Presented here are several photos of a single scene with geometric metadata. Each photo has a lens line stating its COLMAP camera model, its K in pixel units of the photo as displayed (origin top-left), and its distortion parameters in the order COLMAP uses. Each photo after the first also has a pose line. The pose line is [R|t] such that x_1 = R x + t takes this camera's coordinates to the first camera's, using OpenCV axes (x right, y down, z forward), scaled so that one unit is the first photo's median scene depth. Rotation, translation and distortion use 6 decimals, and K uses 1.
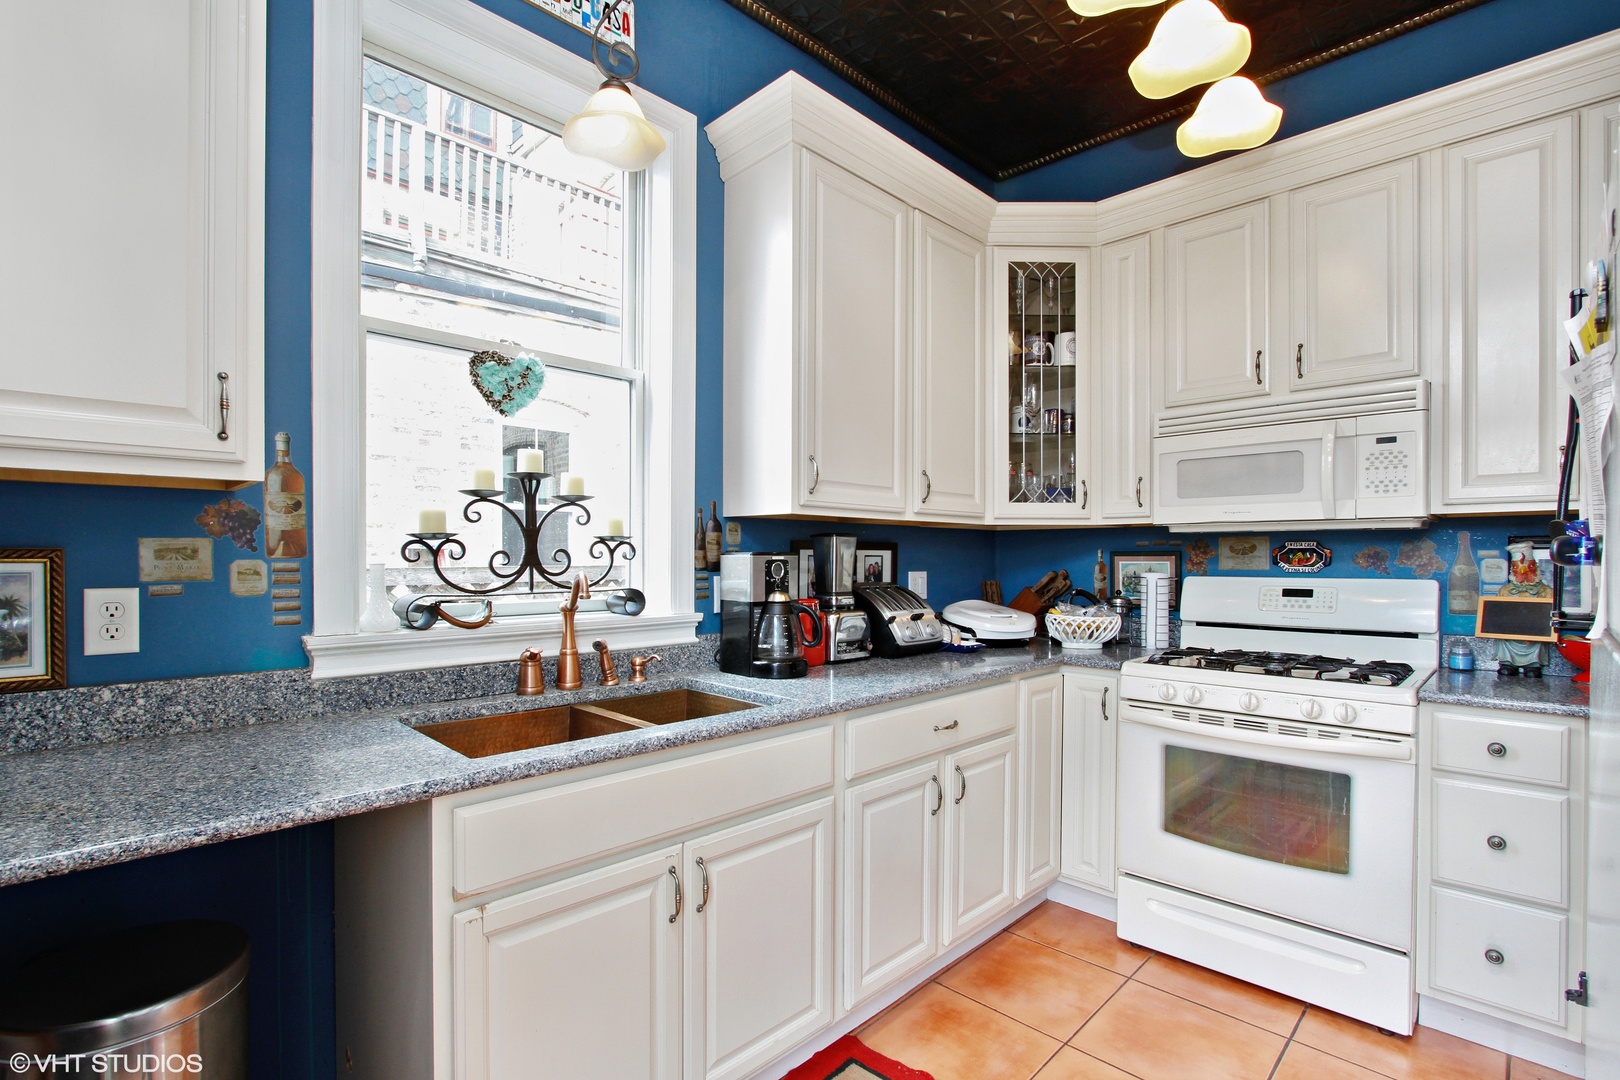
lens RADIAL K [[754.2, 0, 806.2], [0, 754.2, 564.1], [0, 0, 1]] dist [-0.004805, -0.008605]
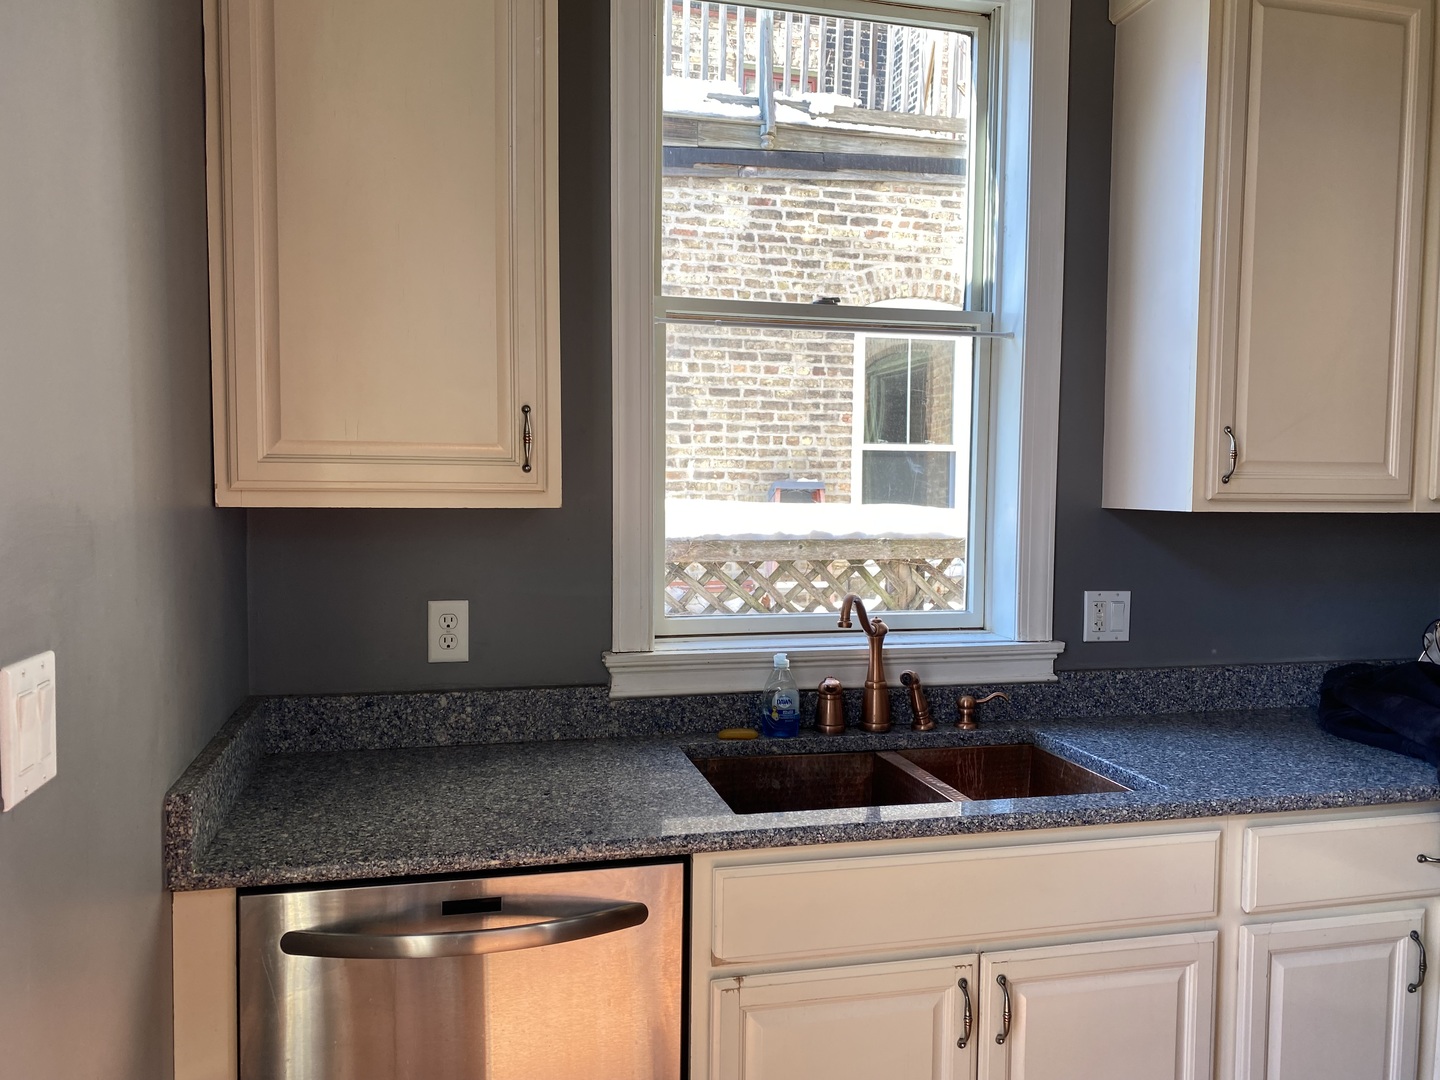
lens RADIAL K [[1124.1, 0, 717.6], [0, 1124.1, 542.1], [0, 0, 1]] dist [0.039800, -0.045836]
pose [[0.856052, 0.034924, -0.515709, 0.207490], [-0.010743, 0.998701, 0.049800, -0.125841], [0.516779, -0.037091, 0.855315, -0.159854]]
